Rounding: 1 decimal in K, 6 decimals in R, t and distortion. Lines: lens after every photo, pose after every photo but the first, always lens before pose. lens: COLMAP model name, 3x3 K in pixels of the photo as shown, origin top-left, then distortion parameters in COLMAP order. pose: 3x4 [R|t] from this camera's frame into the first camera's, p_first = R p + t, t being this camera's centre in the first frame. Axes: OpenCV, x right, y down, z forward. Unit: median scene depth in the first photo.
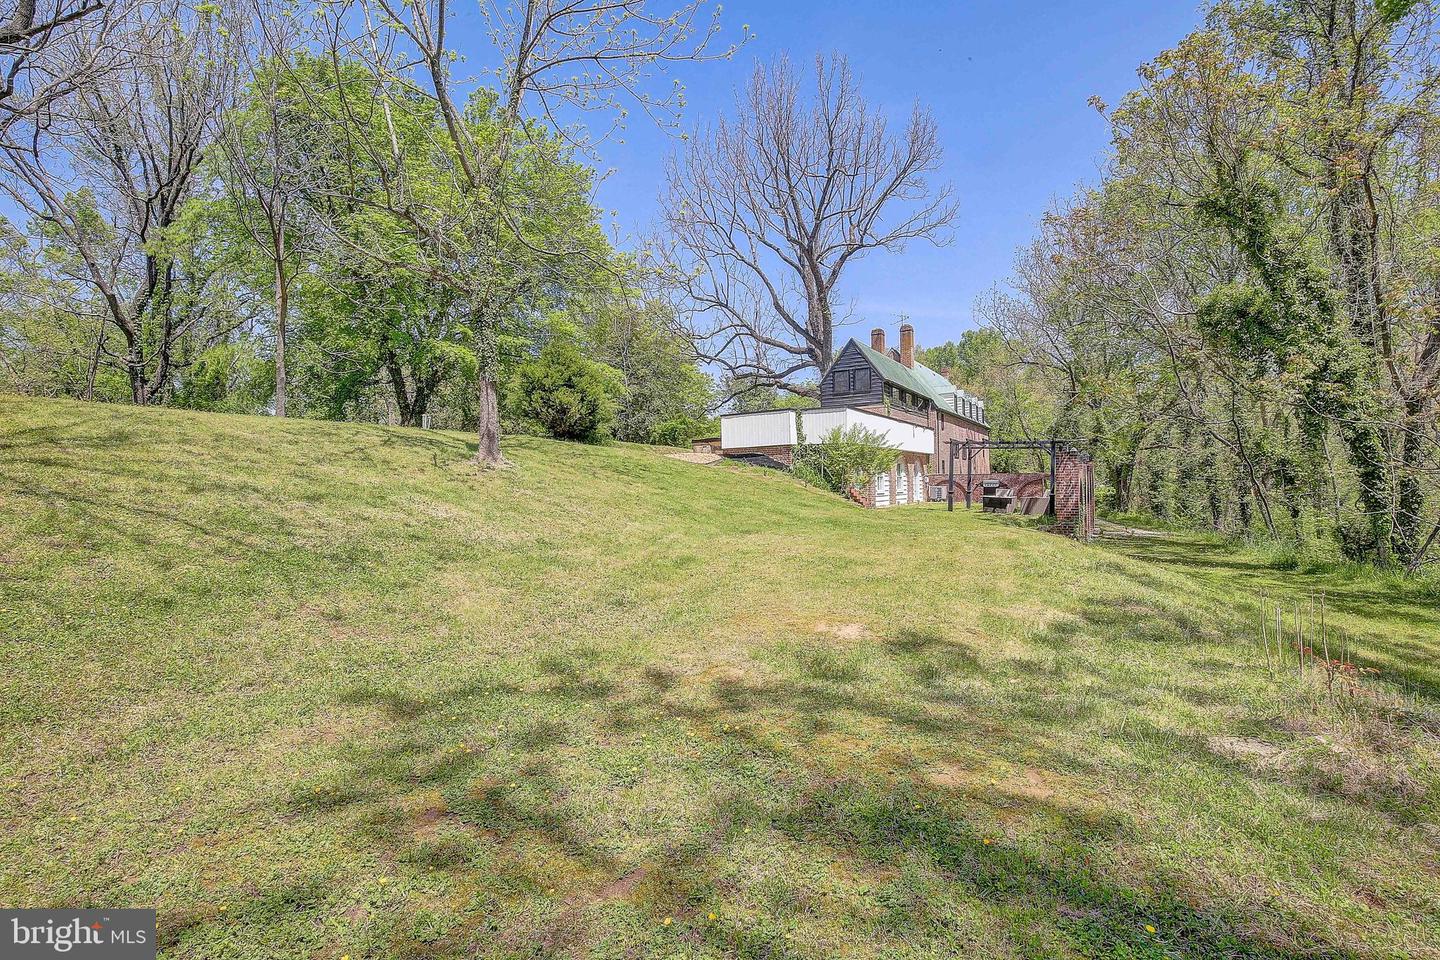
lens RADIAL K [[651.7, 0, 715.5], [0, 651.7, 482.4], [0, 0, 1]] dist [-0.029639, 0.000366]
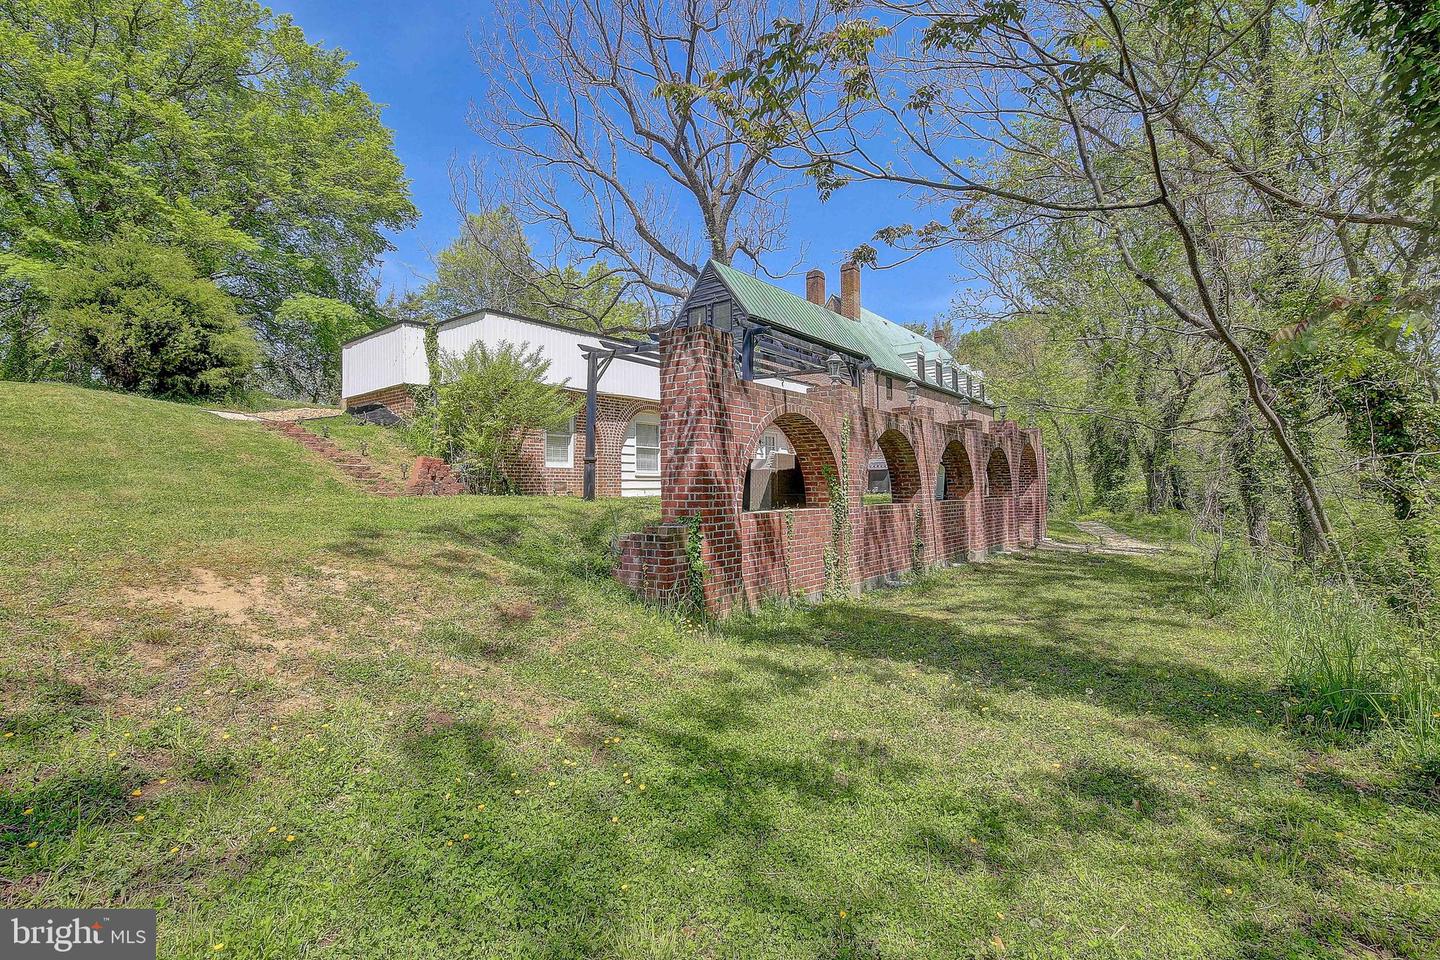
lens RADIAL K [[651.7, 0, 724.1], [0, 651.7, 479.6], [0, 0, 1]] dist [-0.029639, 0.000366]
pose [[0.994288, 0.000227, -0.106731, 0.253889], [-0.001375, 0.999942, -0.010682, 0.016972], [0.106723, 0.010768, 0.994231, 0.269931]]
